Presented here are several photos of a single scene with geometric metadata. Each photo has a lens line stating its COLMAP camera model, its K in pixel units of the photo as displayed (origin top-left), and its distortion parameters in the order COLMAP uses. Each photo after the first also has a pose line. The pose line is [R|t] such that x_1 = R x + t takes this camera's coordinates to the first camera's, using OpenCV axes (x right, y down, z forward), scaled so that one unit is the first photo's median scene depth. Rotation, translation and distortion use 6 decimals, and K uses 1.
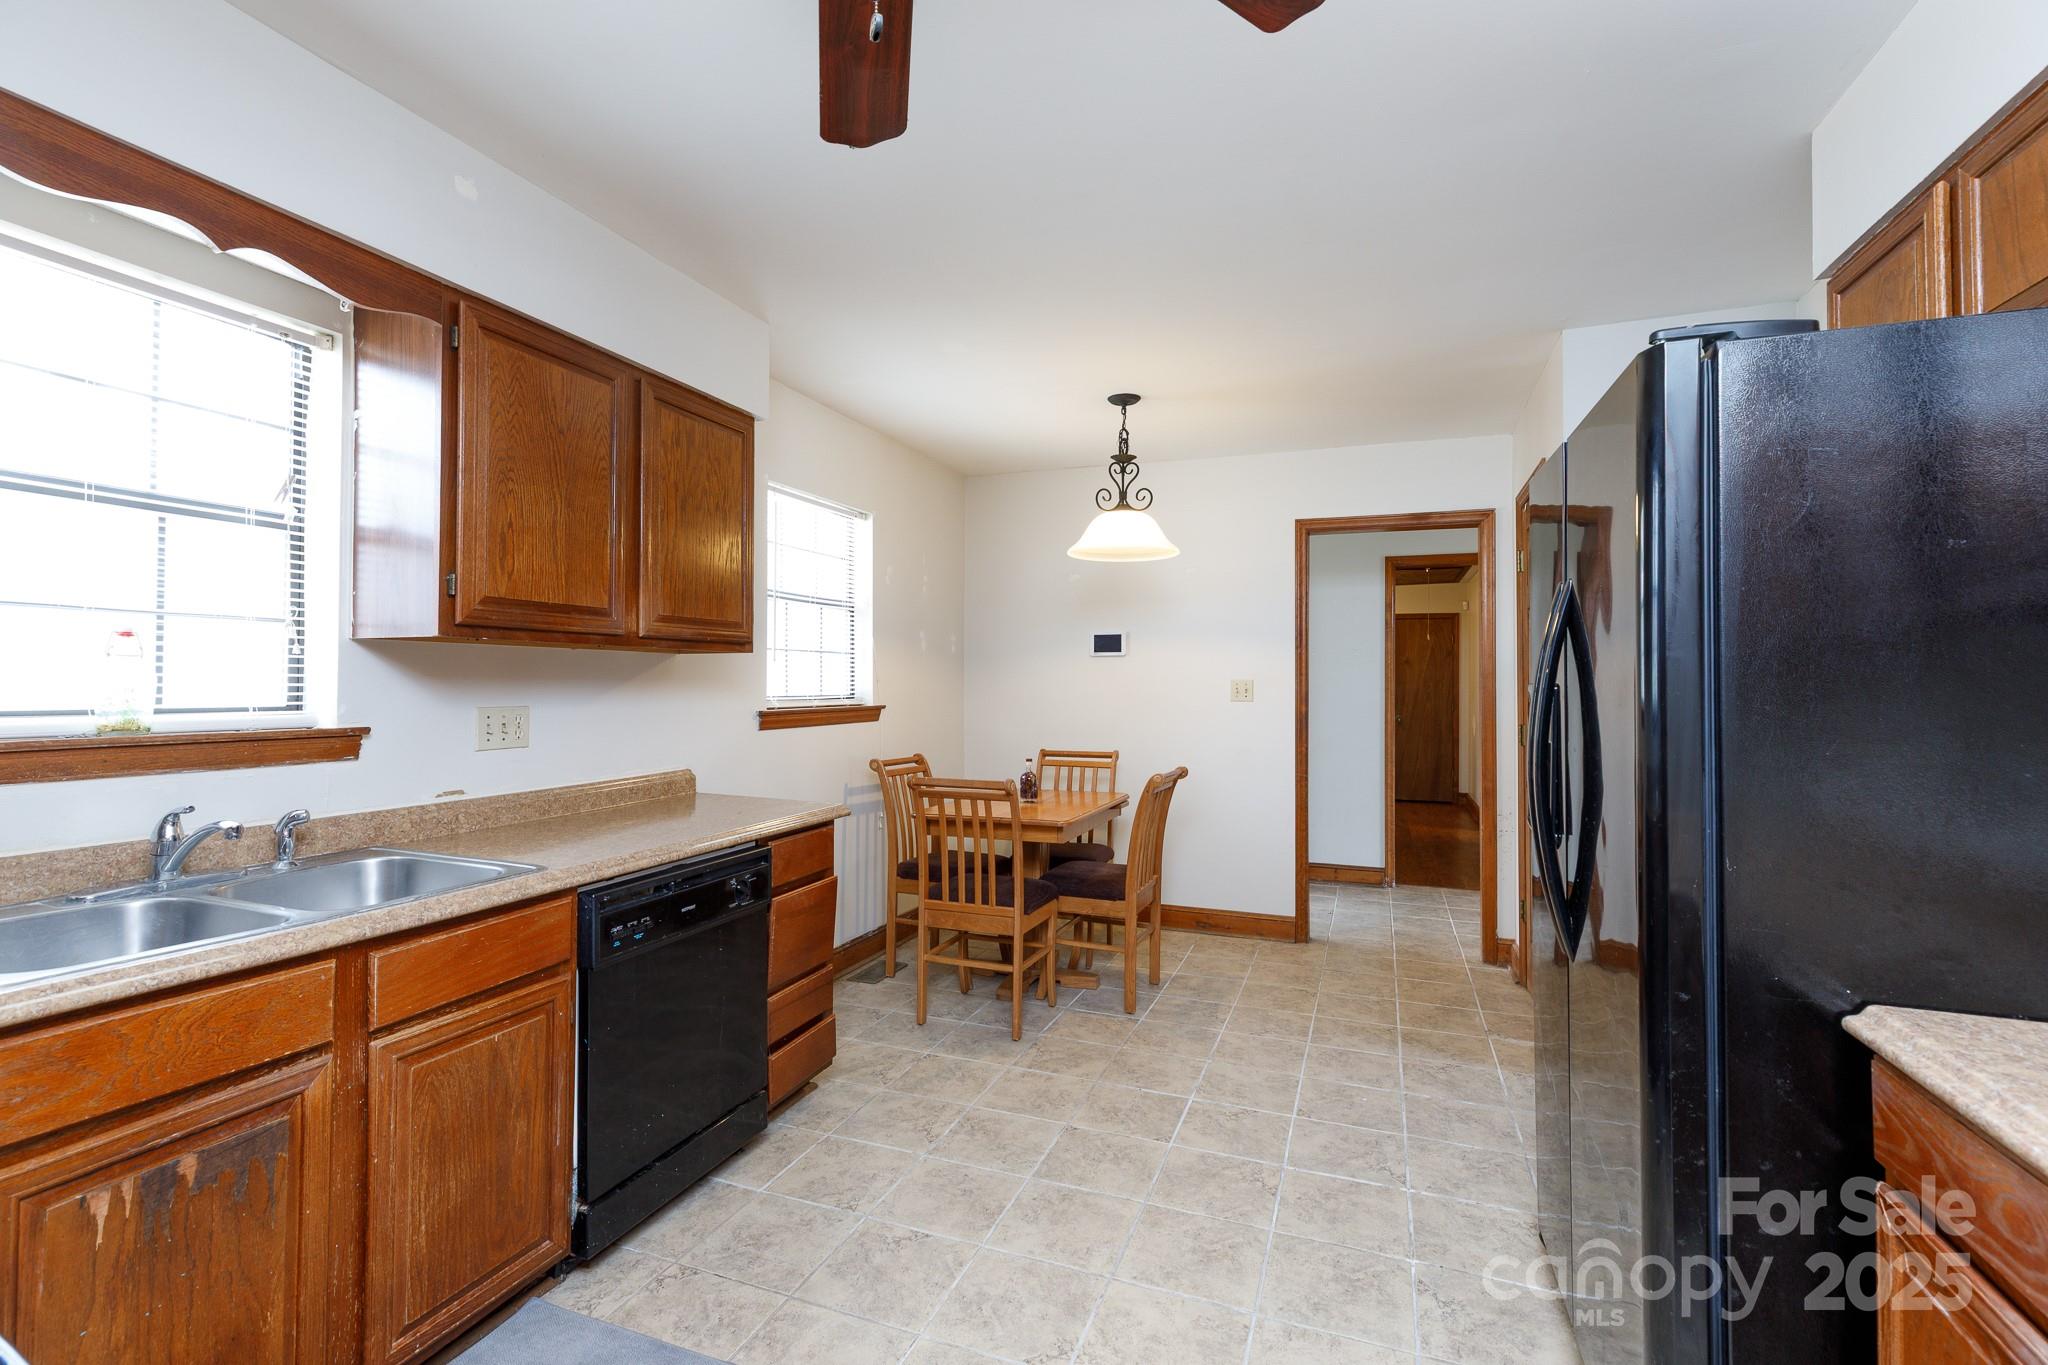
lens RADIAL K [[905.2, 0, 1019.7], [0, 905.2, 670.9], [0, 0, 1]] dist [-0.002229, -0.000419]
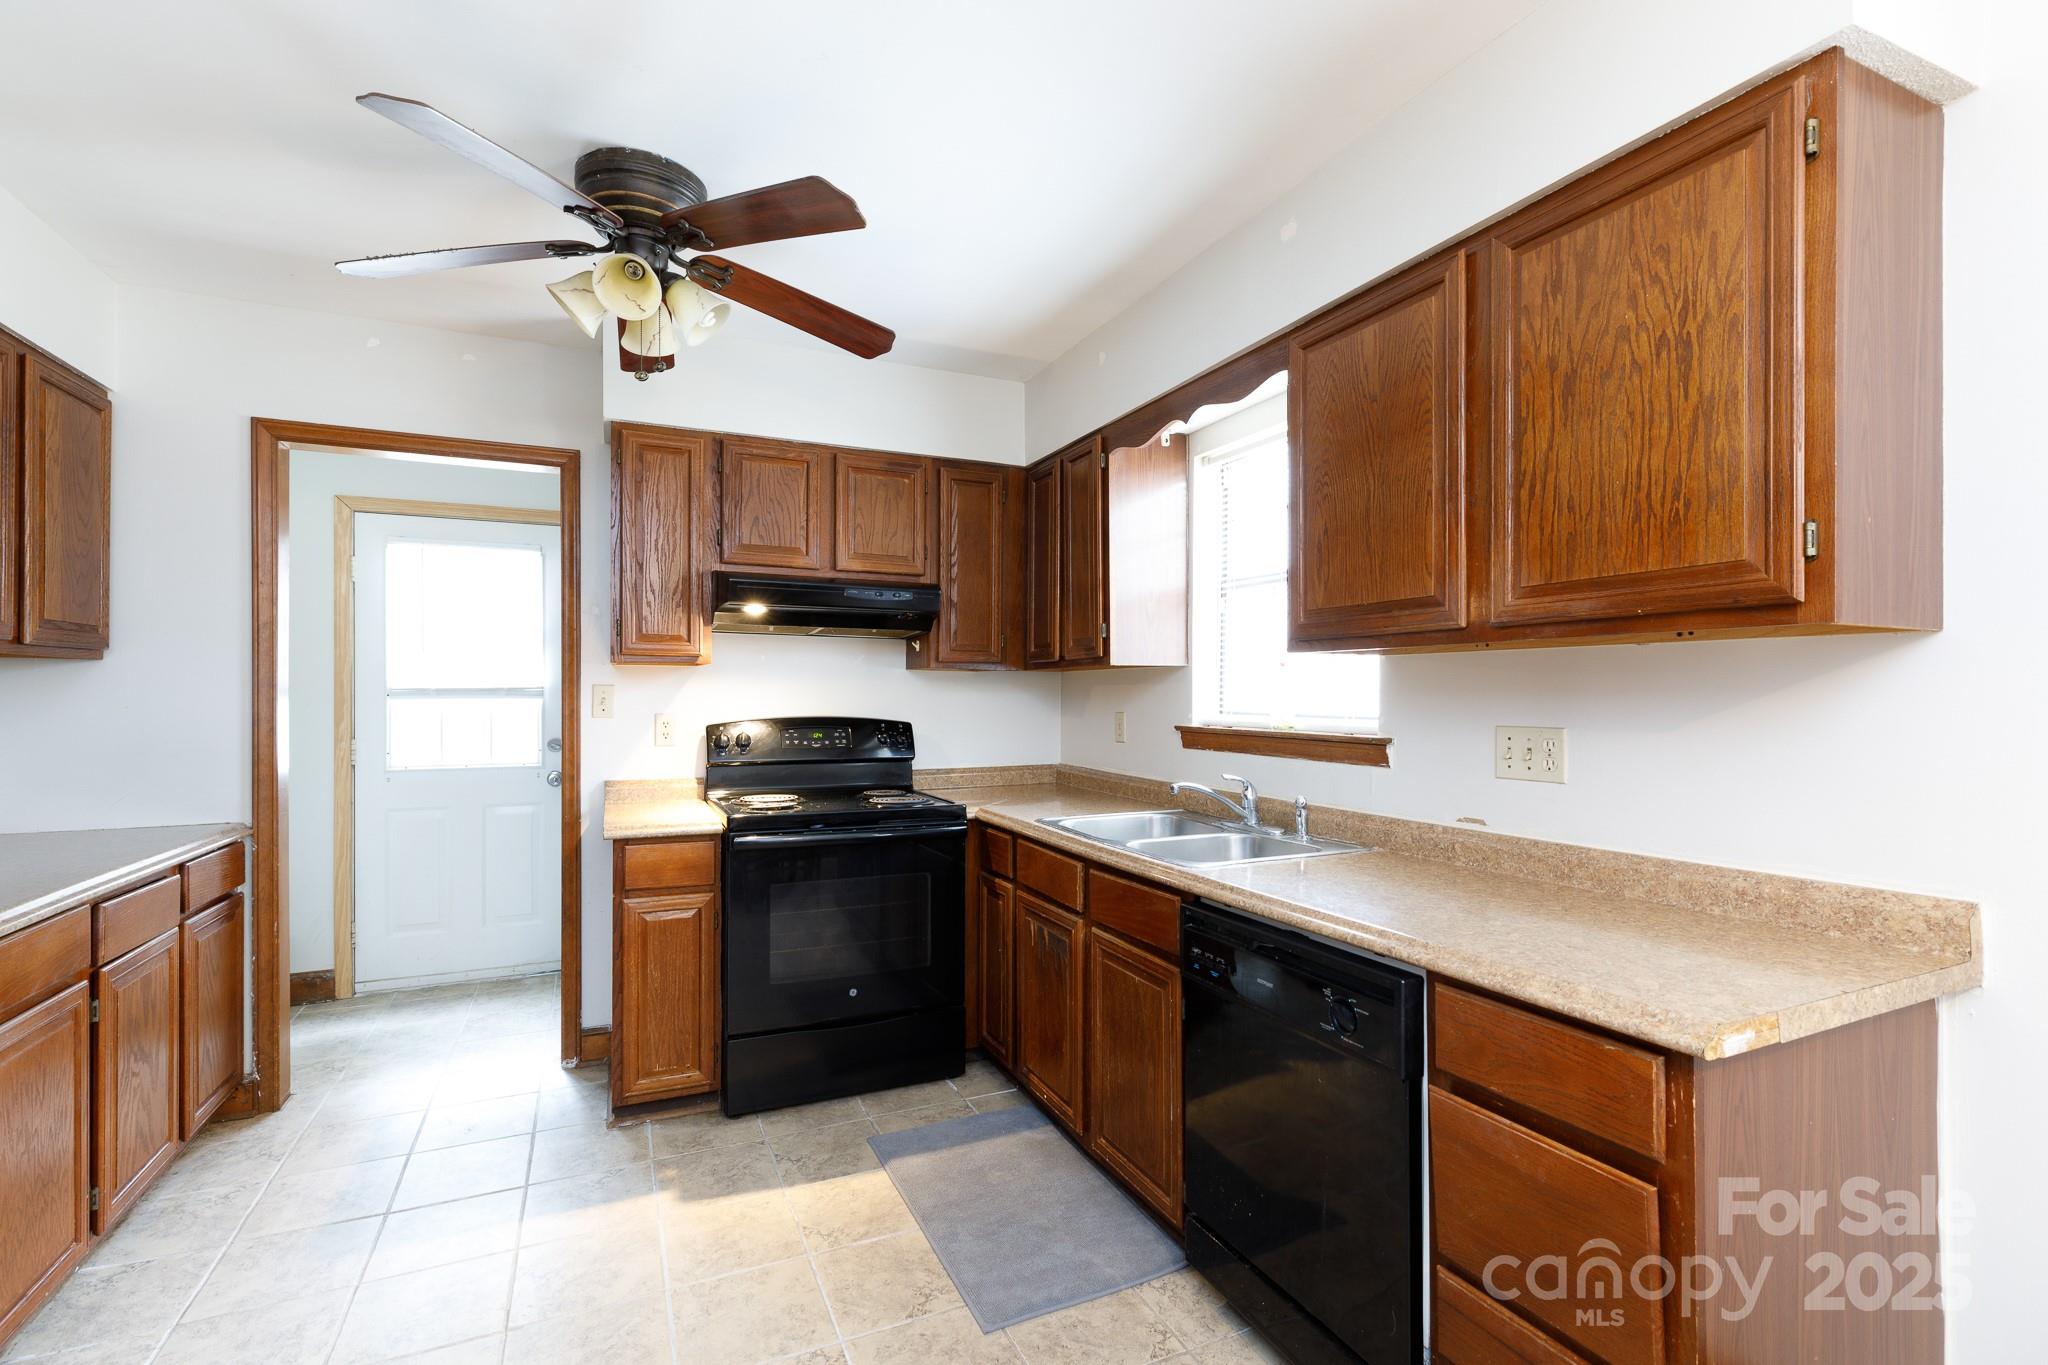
lens RADIAL K [[929.2, 0, 1019.6], [0, 929.2, 694.3], [0, 0, 1]] dist [0.000029, -0.000489]
pose [[-0.694690, -0.004839, -0.719293, 0.275380], [0.005011, 0.999921, -0.011566, 0.016033], [0.719292, -0.011639, -0.694611, 1.077649]]
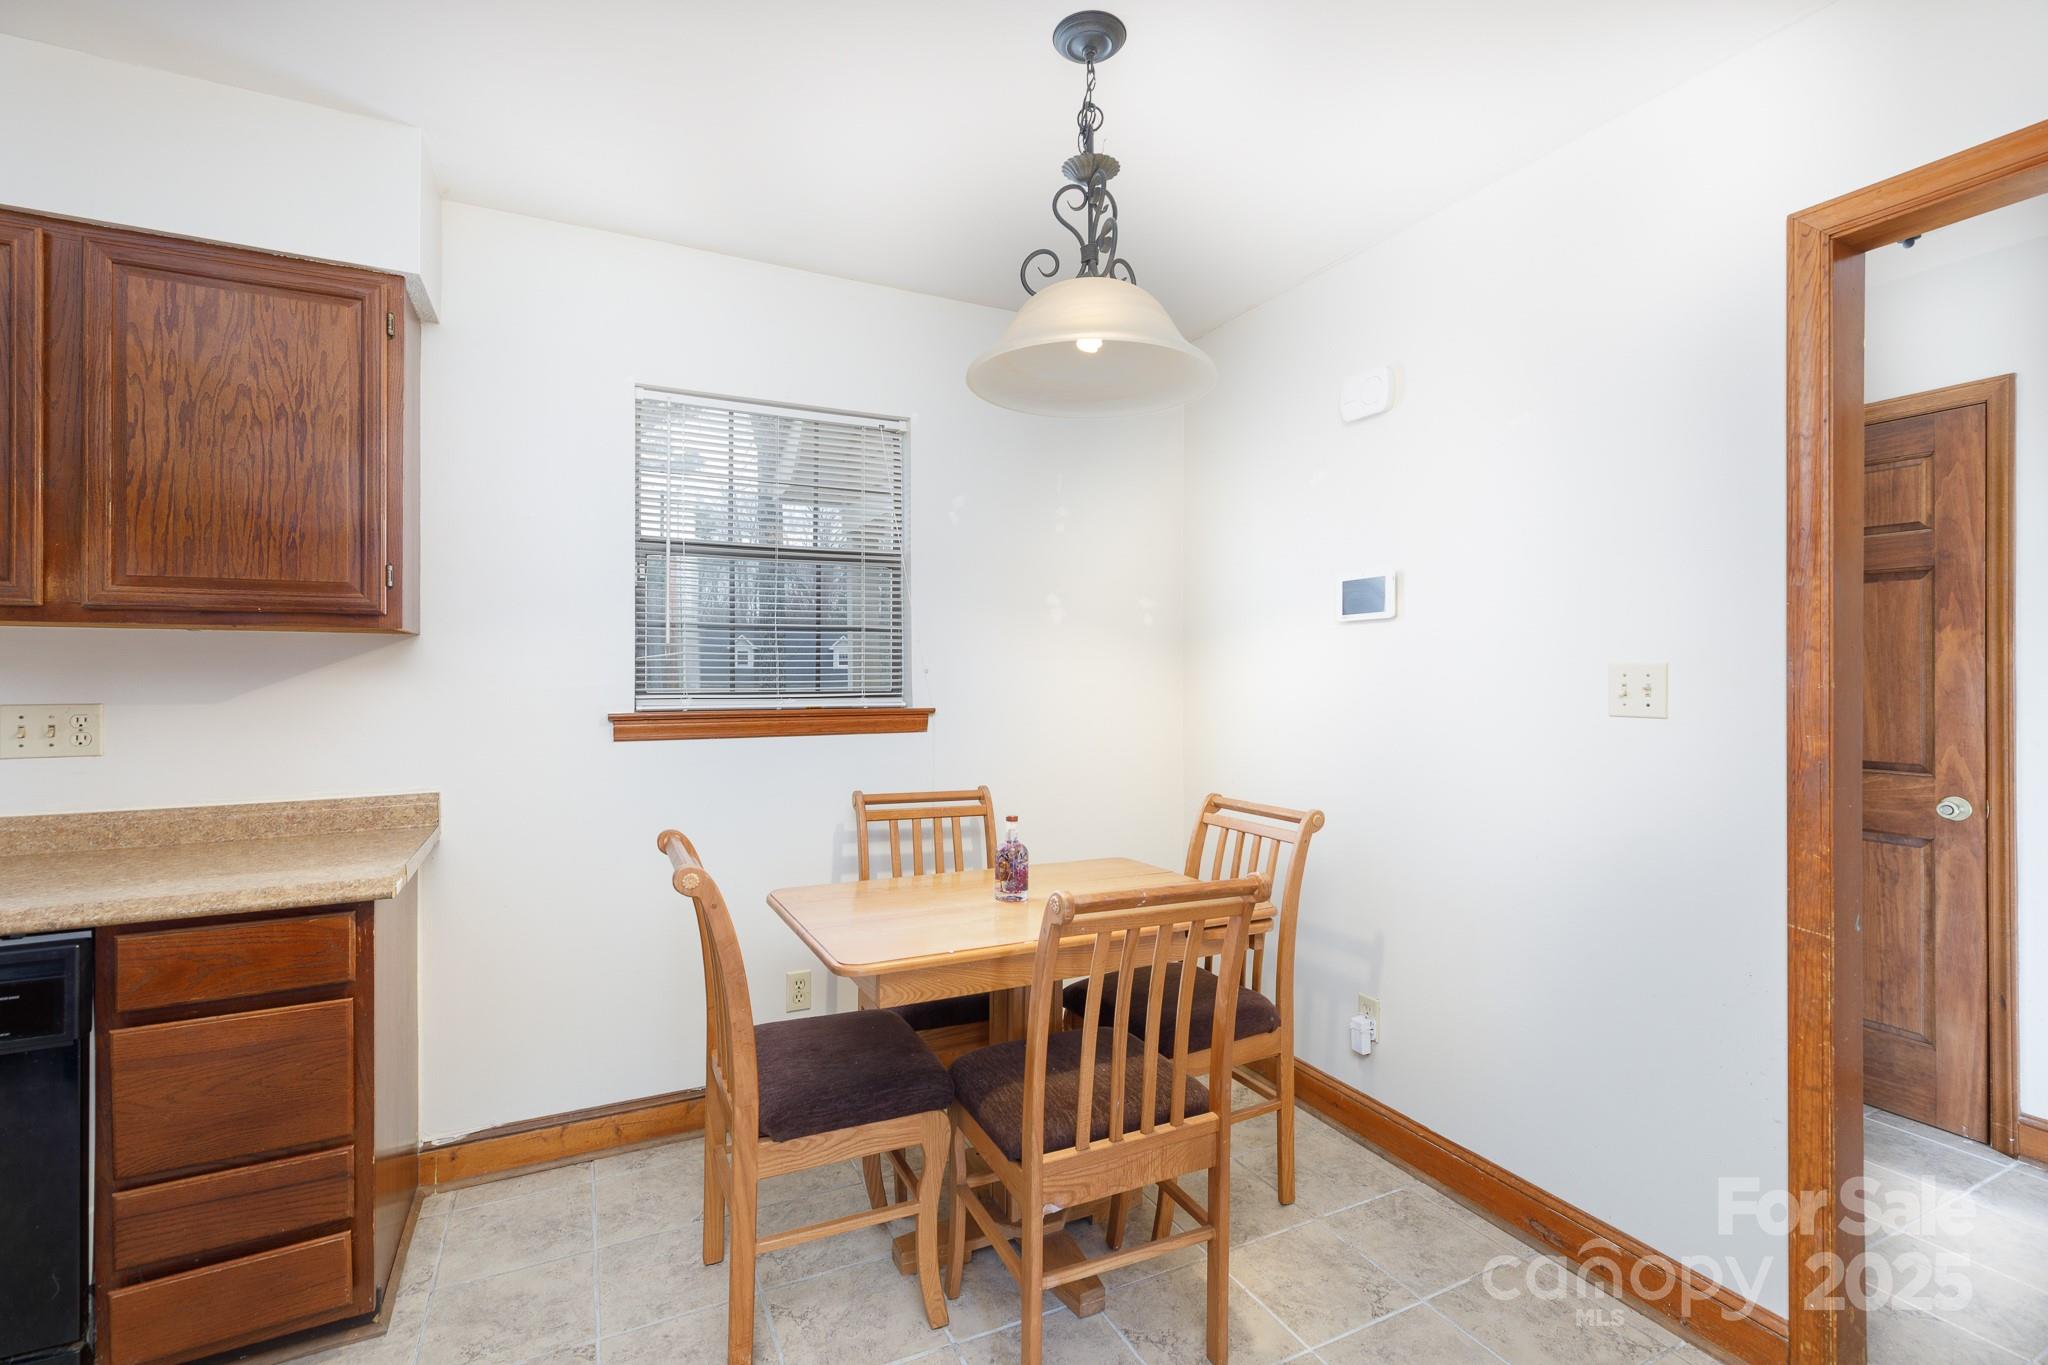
lens RADIAL K [[905.2, 0, 1019.7], [0, 905.2, 670.9], [0, 0, 1]] dist [-0.002229, -0.000419]
pose [[0.740790, -0.004978, -0.671718, 0.514923], [0.009450, 0.999951, 0.003011, 0.013921], [0.671670, -0.008578, 0.740800, 0.852894]]
